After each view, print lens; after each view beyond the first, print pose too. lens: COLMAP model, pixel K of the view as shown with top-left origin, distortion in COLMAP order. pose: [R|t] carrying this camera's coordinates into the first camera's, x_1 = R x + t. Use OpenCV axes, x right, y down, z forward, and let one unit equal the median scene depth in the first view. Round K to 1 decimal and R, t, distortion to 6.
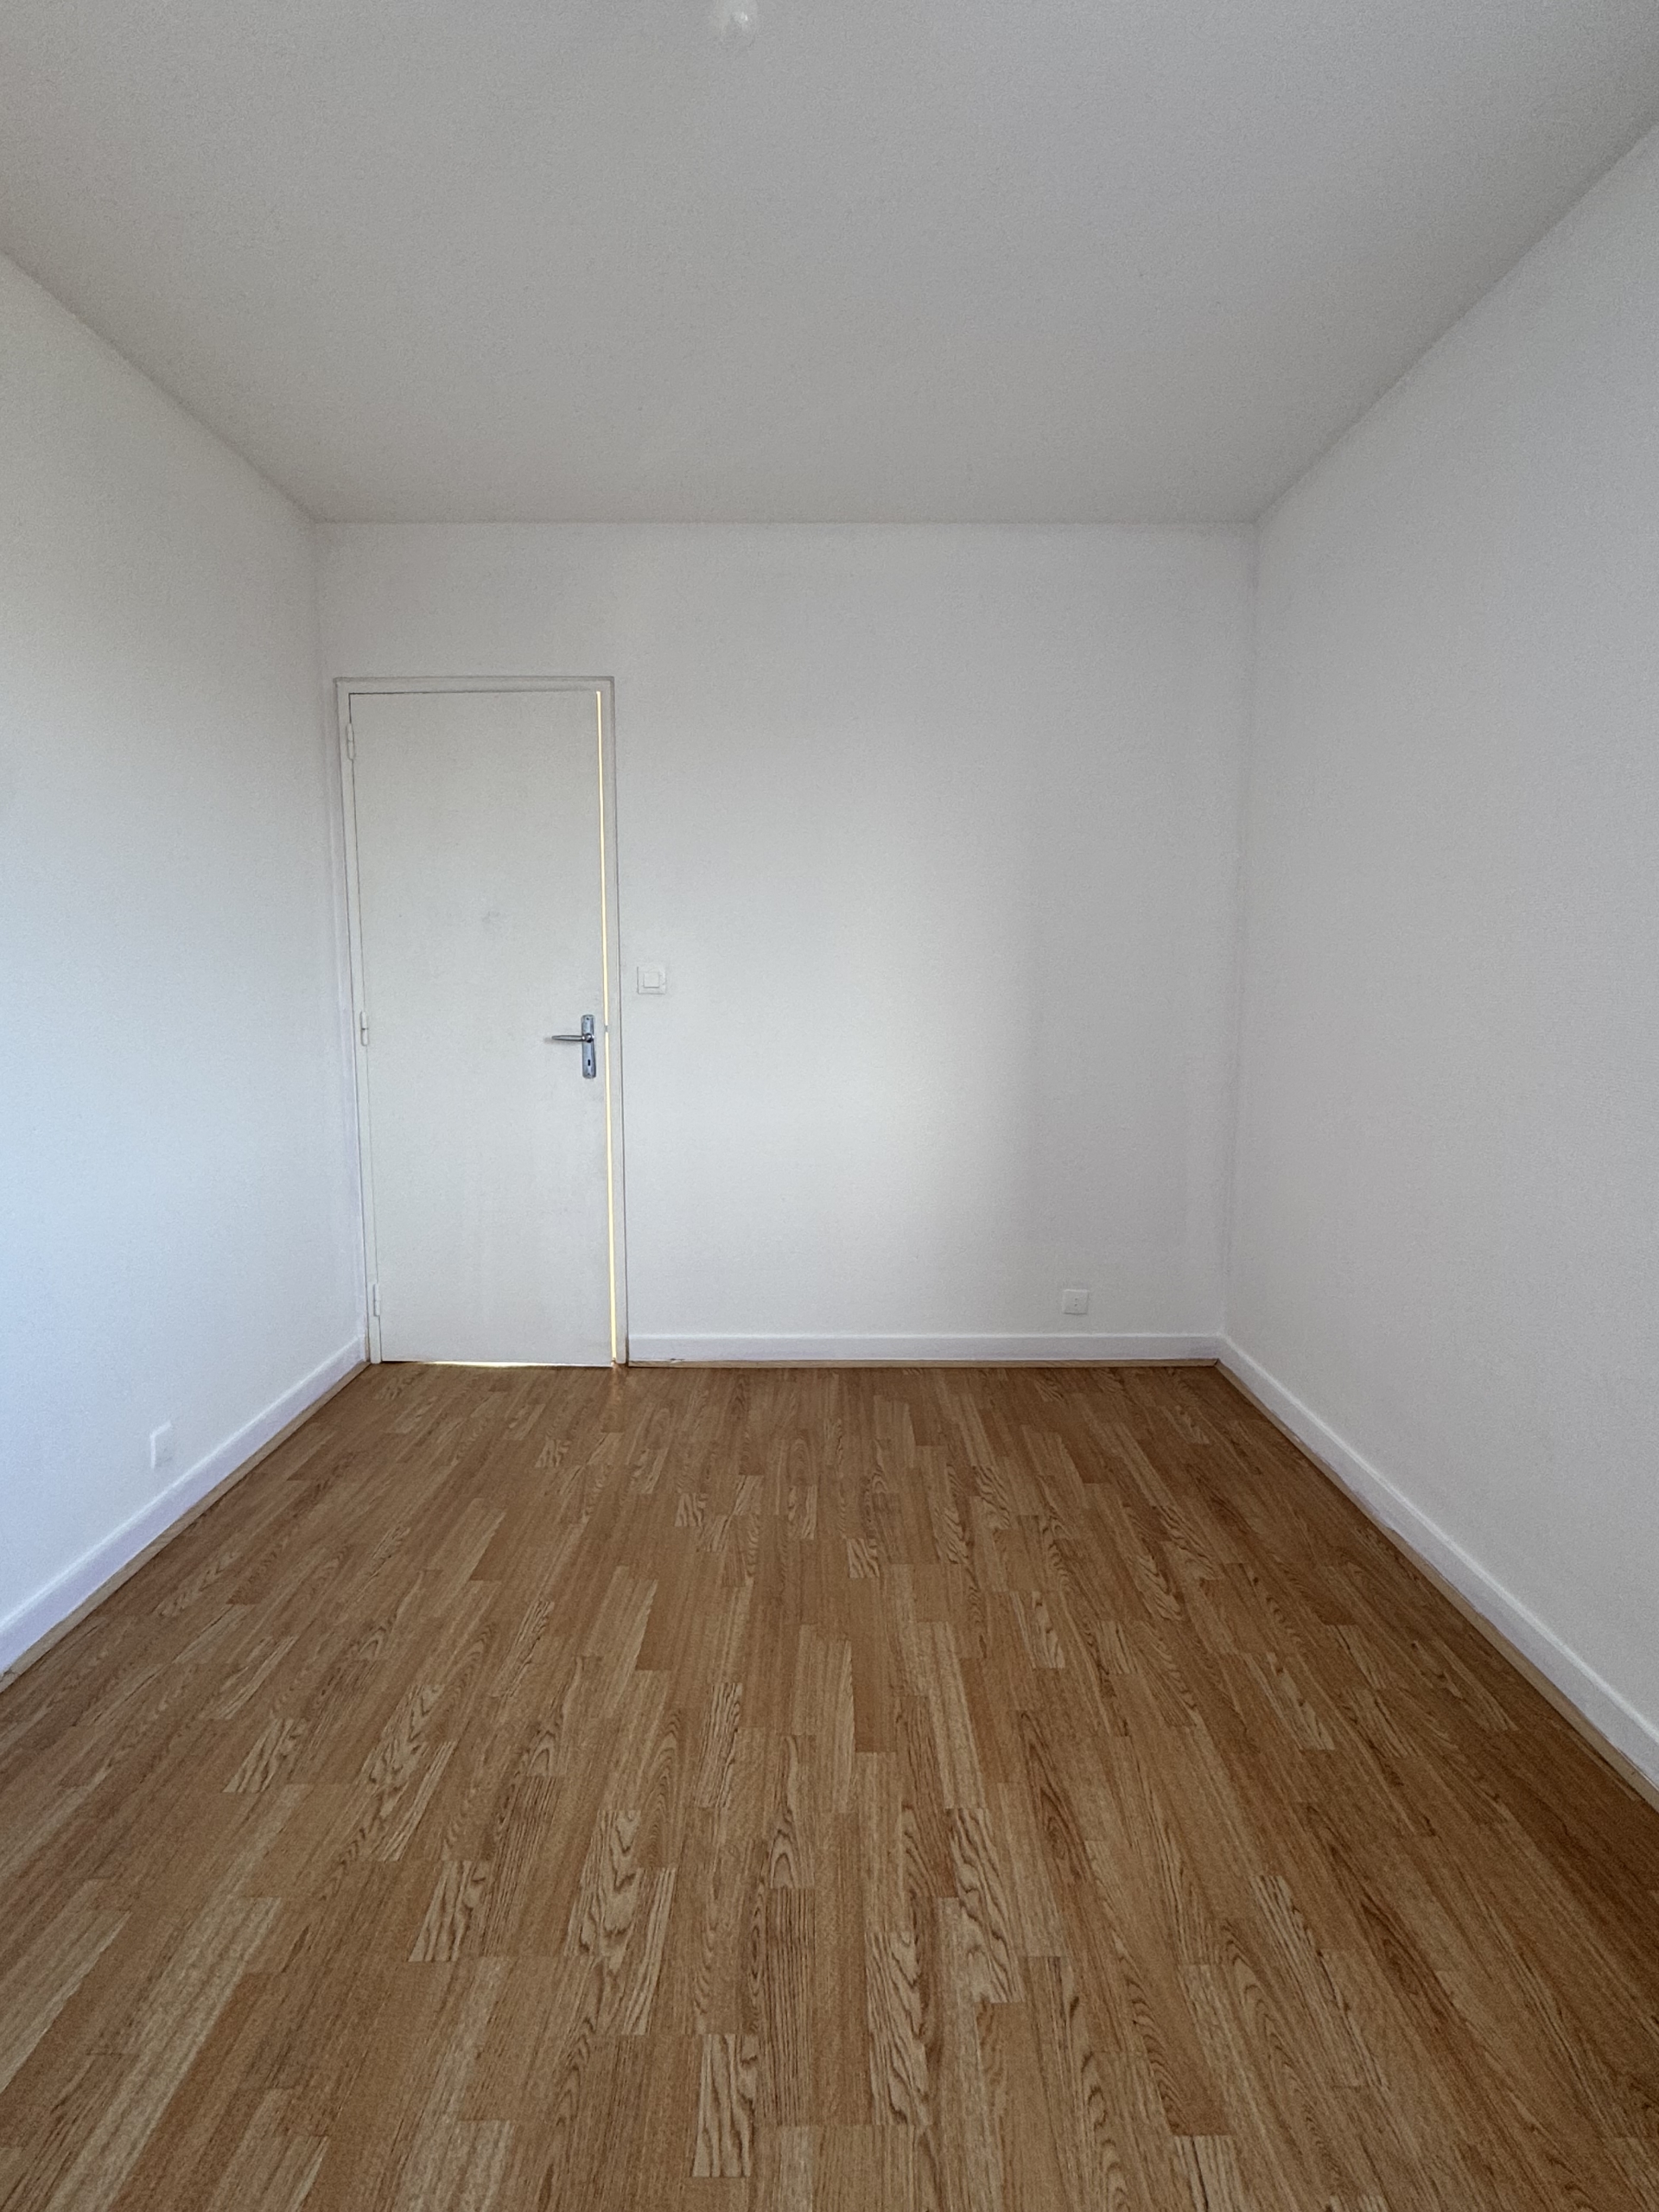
lens RADIAL K [[1159.3, 0, 830.9], [0, 1159.3, 1105.6], [0, 0, 1]] dist [0.000140, -0.000642]
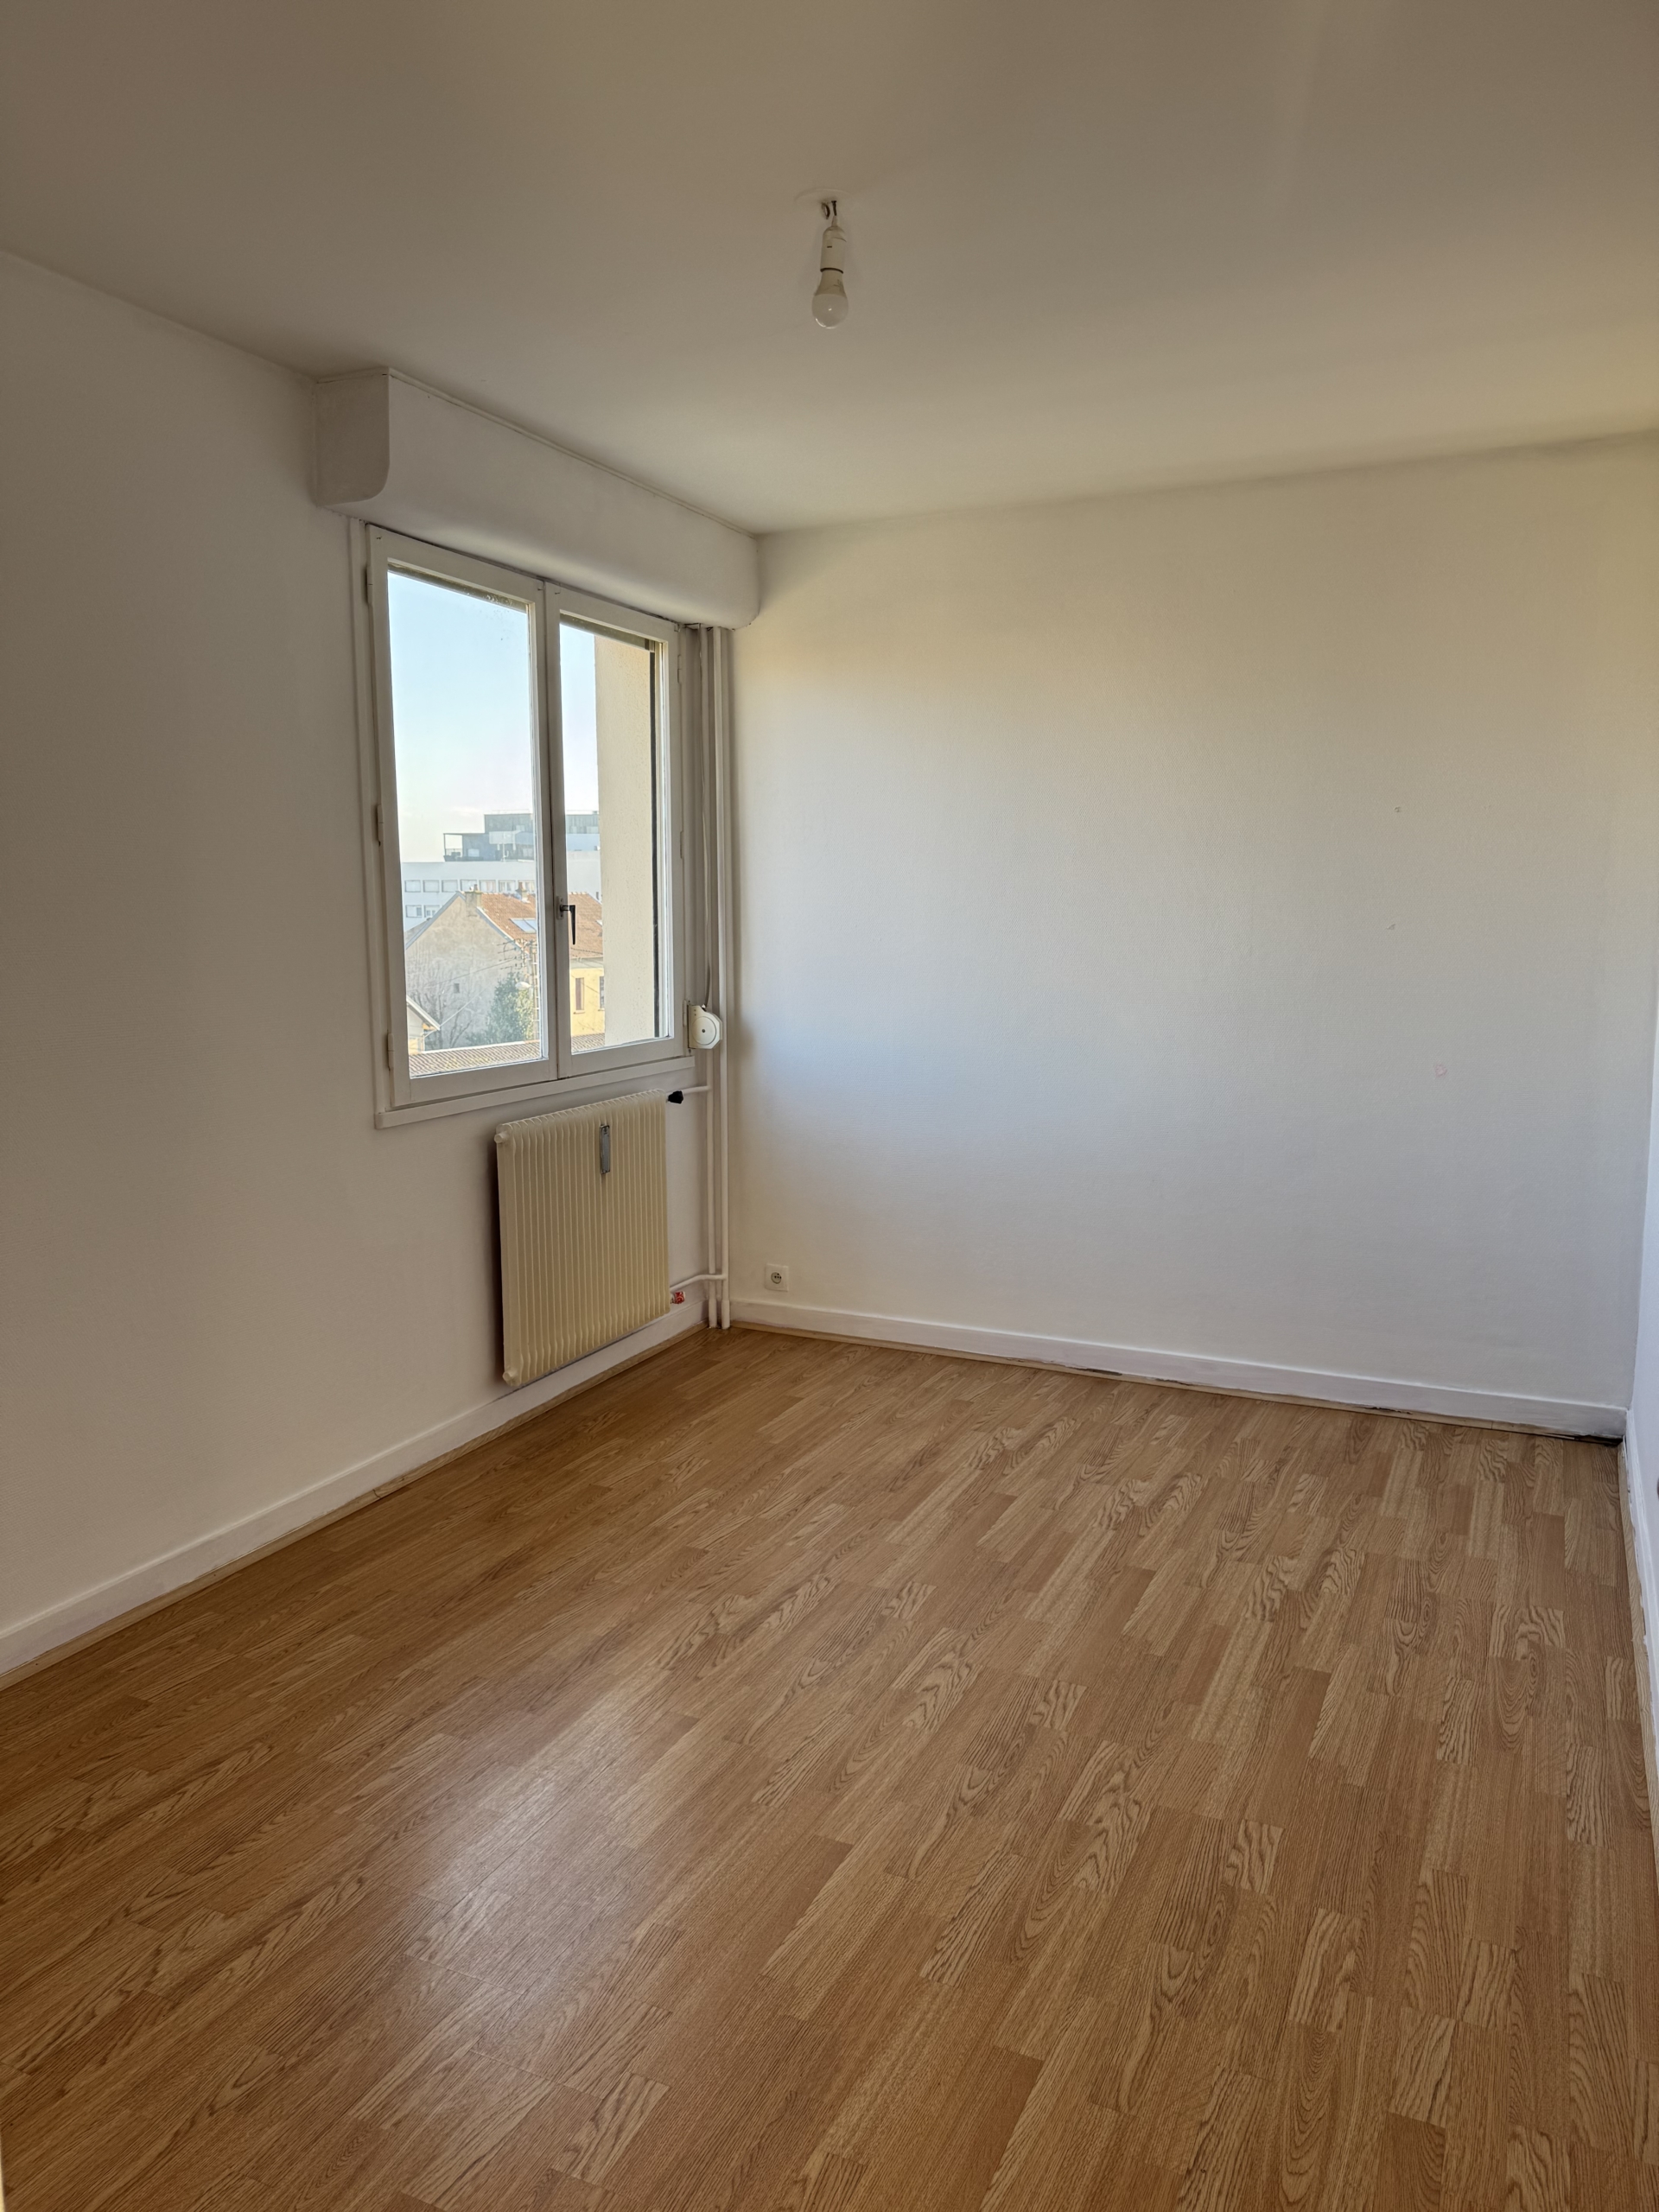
lens RADIAL K [[1545.8, 0, 829.3], [0, 1545.8, 1106.2], [0, 0, 1]] dist [-0.028367, -0.004439]
pose [[-0.904633, -0.051365, 0.423086, -0.686874], [0.055936, 0.969814, 0.237342, -0.339372], [-0.422506, 0.238373, -0.874453, 2.136097]]
